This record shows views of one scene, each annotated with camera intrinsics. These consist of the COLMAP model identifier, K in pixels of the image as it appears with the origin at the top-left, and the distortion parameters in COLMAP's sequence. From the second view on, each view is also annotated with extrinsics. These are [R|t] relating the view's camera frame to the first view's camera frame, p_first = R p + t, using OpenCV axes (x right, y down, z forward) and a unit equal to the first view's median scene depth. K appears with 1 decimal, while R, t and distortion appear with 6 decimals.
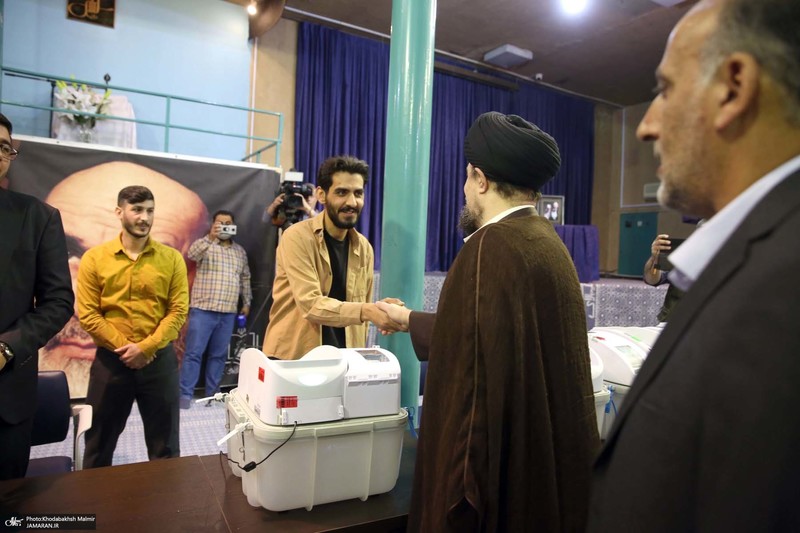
lens RADIAL K [[566.4, 0, 401.7], [0, 566.4, 253.3], [0, 0, 1]] dist [-0.076621, 0.089742]
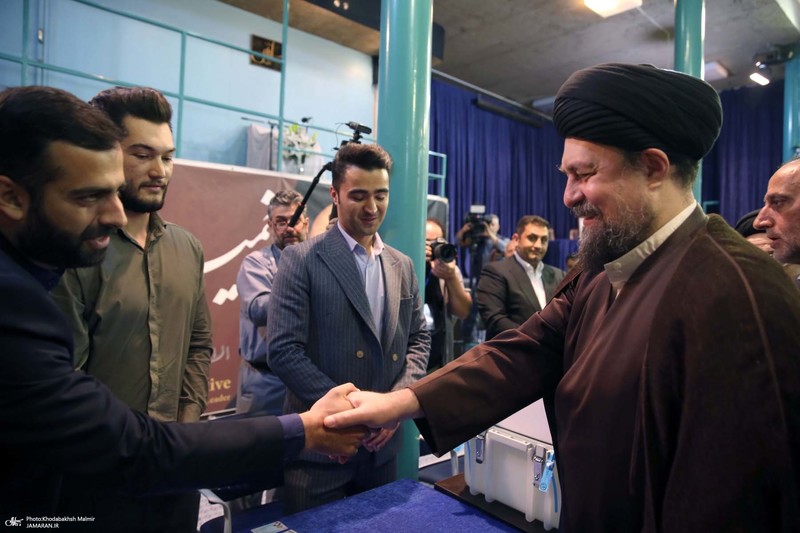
lens RADIAL K [[566.4, 0, 401.7], [0, 566.4, 253.3], [0, 0, 1]] dist [-0.076621, 0.089742]
pose [[0.973070, -0.009740, 0.230305, -0.651634], [0.008856, 0.999949, 0.004872, -0.040294], [-0.230340, -0.002701, 0.973106, -0.224141]]
